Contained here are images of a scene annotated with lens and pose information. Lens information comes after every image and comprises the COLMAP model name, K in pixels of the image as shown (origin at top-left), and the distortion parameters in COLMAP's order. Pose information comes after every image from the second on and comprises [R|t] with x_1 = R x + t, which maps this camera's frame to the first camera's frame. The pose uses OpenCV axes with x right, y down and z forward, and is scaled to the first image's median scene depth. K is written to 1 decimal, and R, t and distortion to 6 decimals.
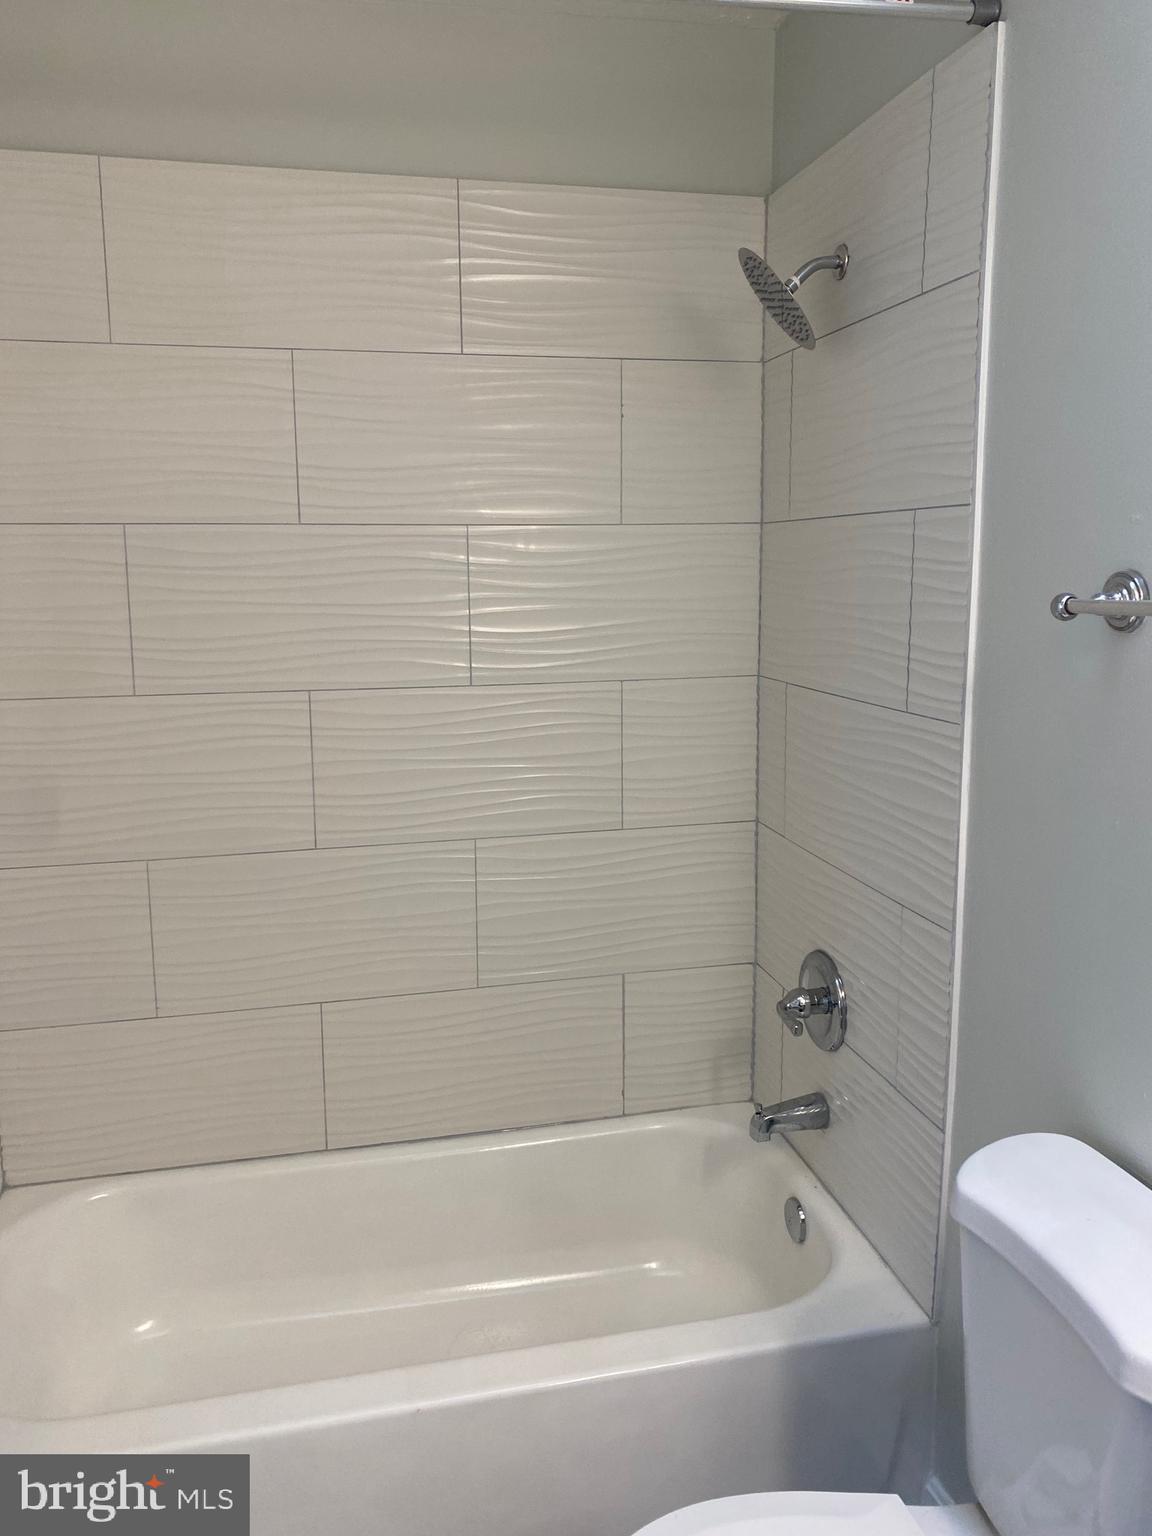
lens RADIAL K [[1135.3, 0, 581.7], [0, 1135.3, 751.8], [0, 0, 1]] dist [0.085404, -0.132498]
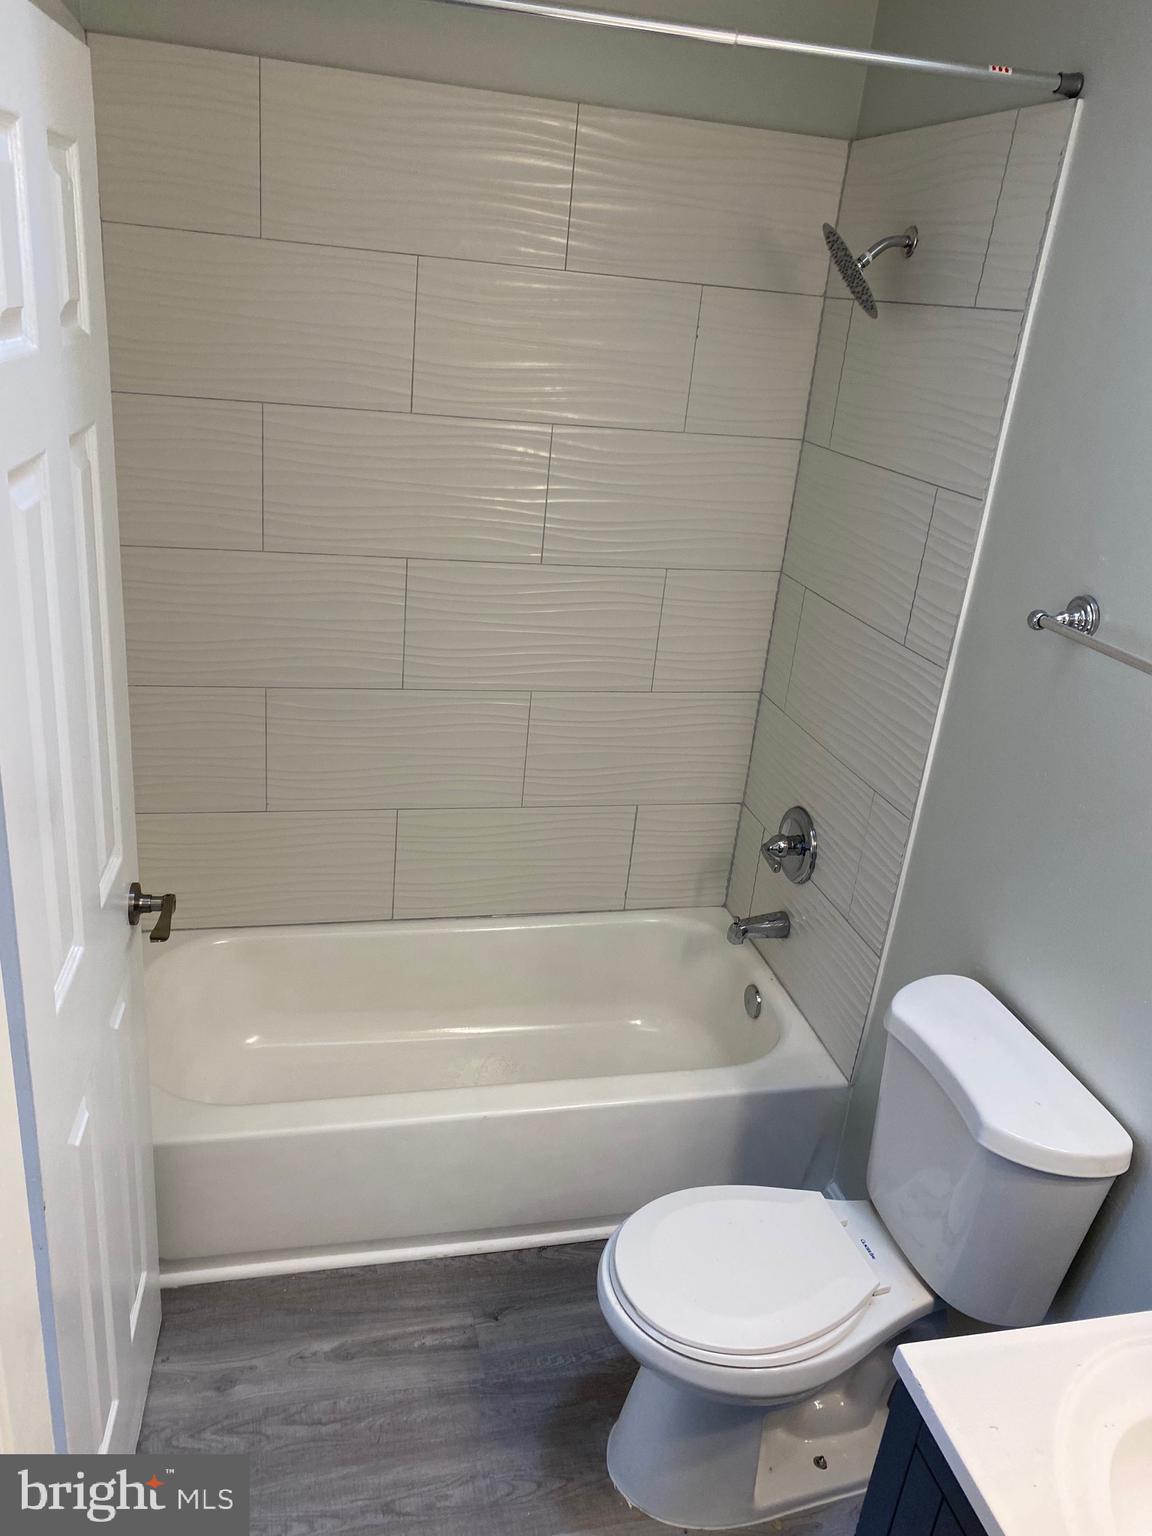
lens RADIAL K [[1160.7, 0, 576.0], [0, 1160.7, 768.0], [0, 0, 1]] dist [0.060031, -0.107588]
pose [[0.994391, 0.087885, 0.058843, -0.118050], [-0.099258, 0.967583, 0.232229, -0.141616], [-0.036526, -0.236768, 0.970879, -0.227424]]
